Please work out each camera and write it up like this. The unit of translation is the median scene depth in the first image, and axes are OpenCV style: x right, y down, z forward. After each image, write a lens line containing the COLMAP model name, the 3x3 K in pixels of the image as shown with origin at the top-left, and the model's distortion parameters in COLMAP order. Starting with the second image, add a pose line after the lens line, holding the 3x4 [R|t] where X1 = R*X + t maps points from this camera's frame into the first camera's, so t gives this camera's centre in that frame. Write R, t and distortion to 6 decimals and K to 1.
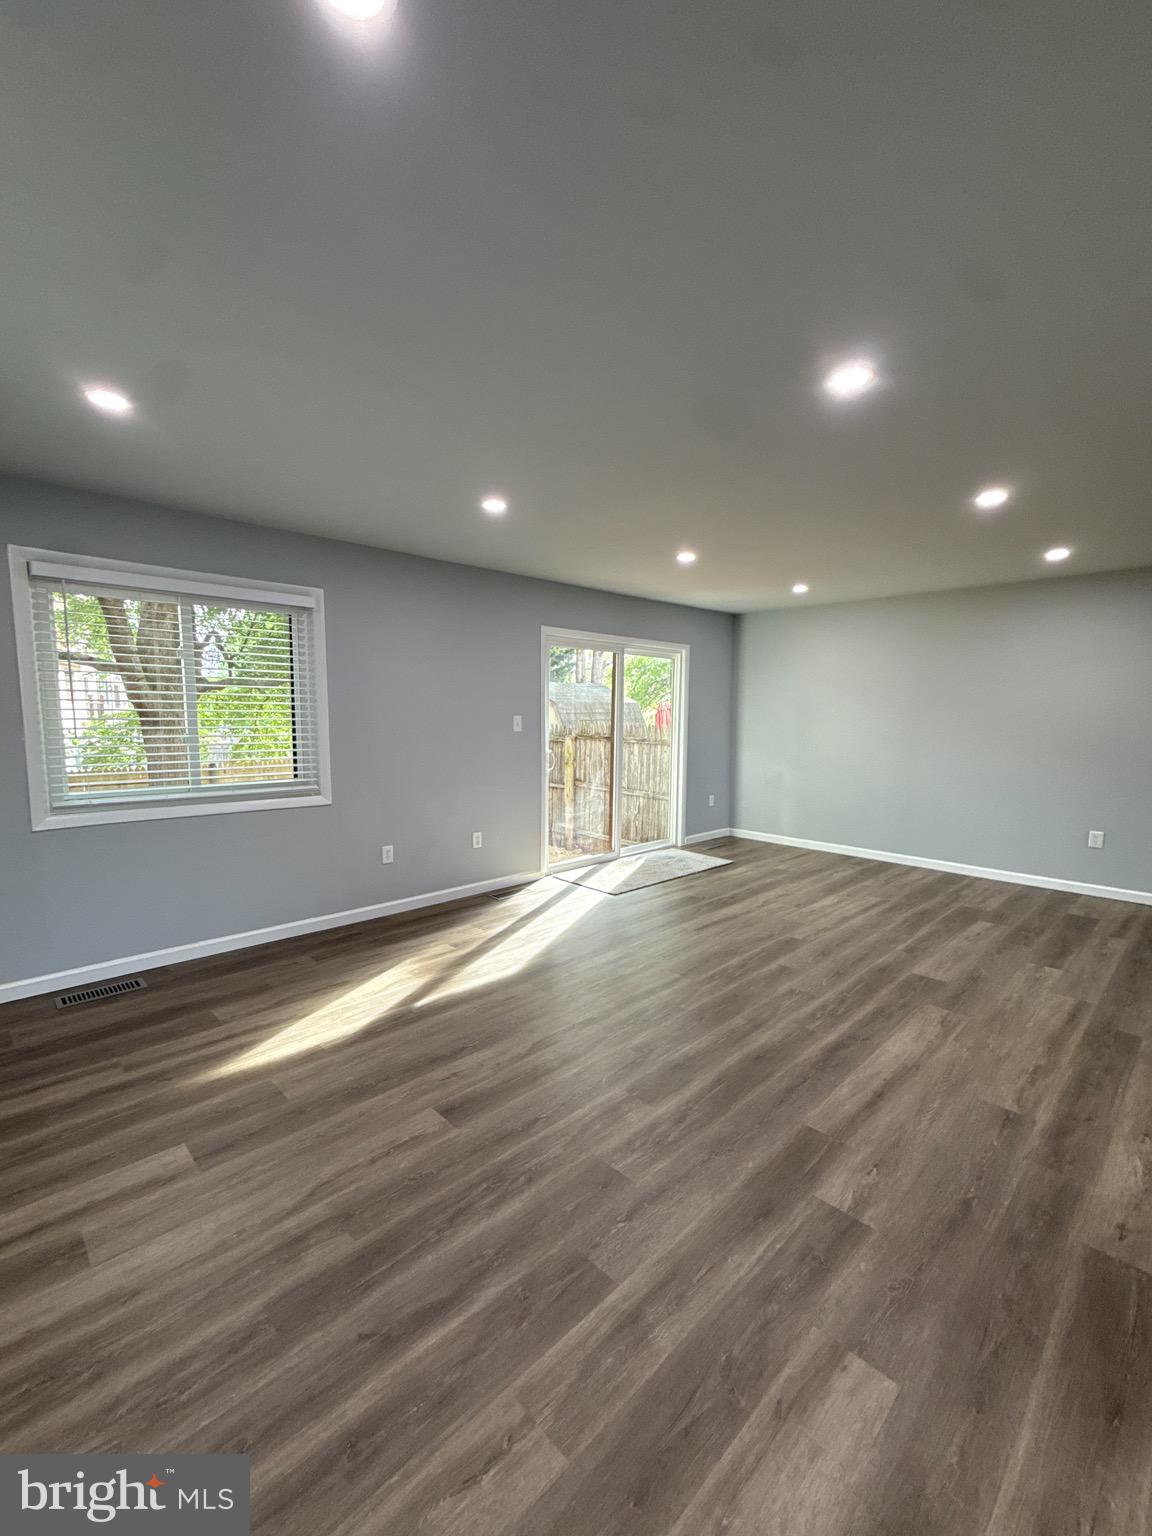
lens RADIAL K [[624.4, 0, 557.1], [0, 624.4, 802.8], [0, 0, 1]] dist [0.000900, 0.000432]
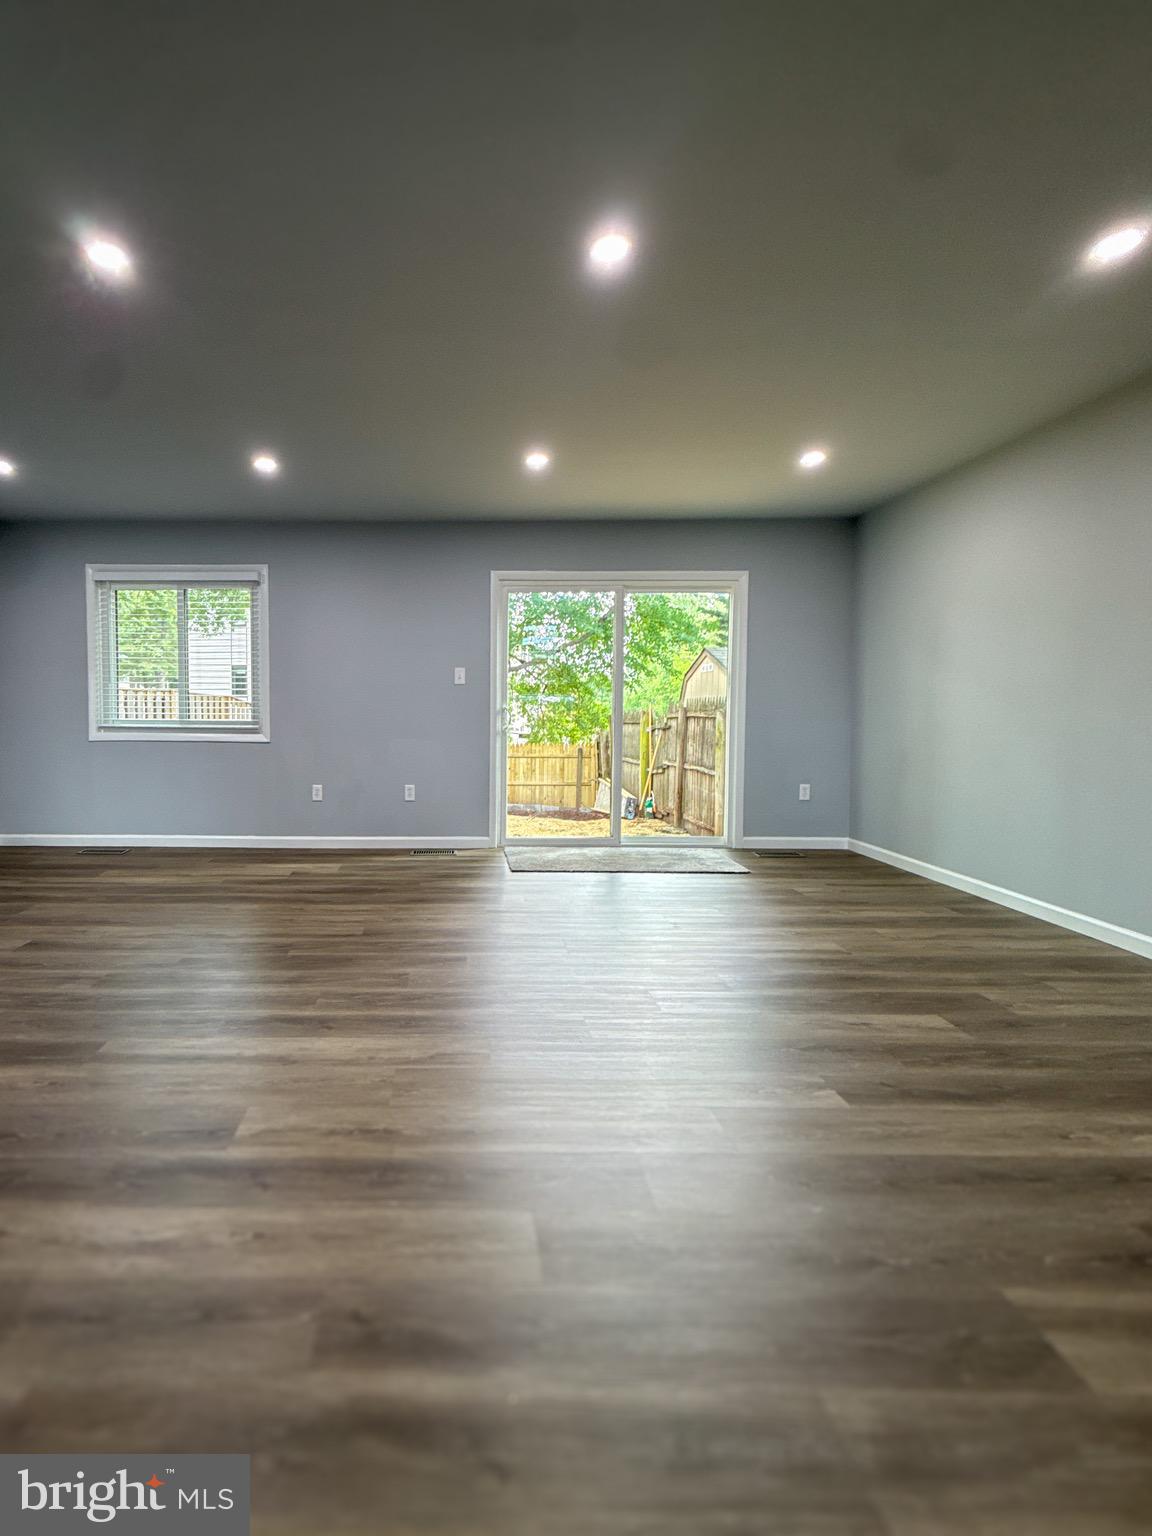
lens RADIAL K [[716.7, 0, 576.0], [0, 716.7, 768.0], [0, 0, 1]] dist [0.001268, 0.000166]
pose [[0.716040, 0.041929, -0.696799, 0.869298], [-0.103578, 0.993527, -0.046653, 0.047110], [0.690332, 0.105579, 0.715748, 0.361212]]
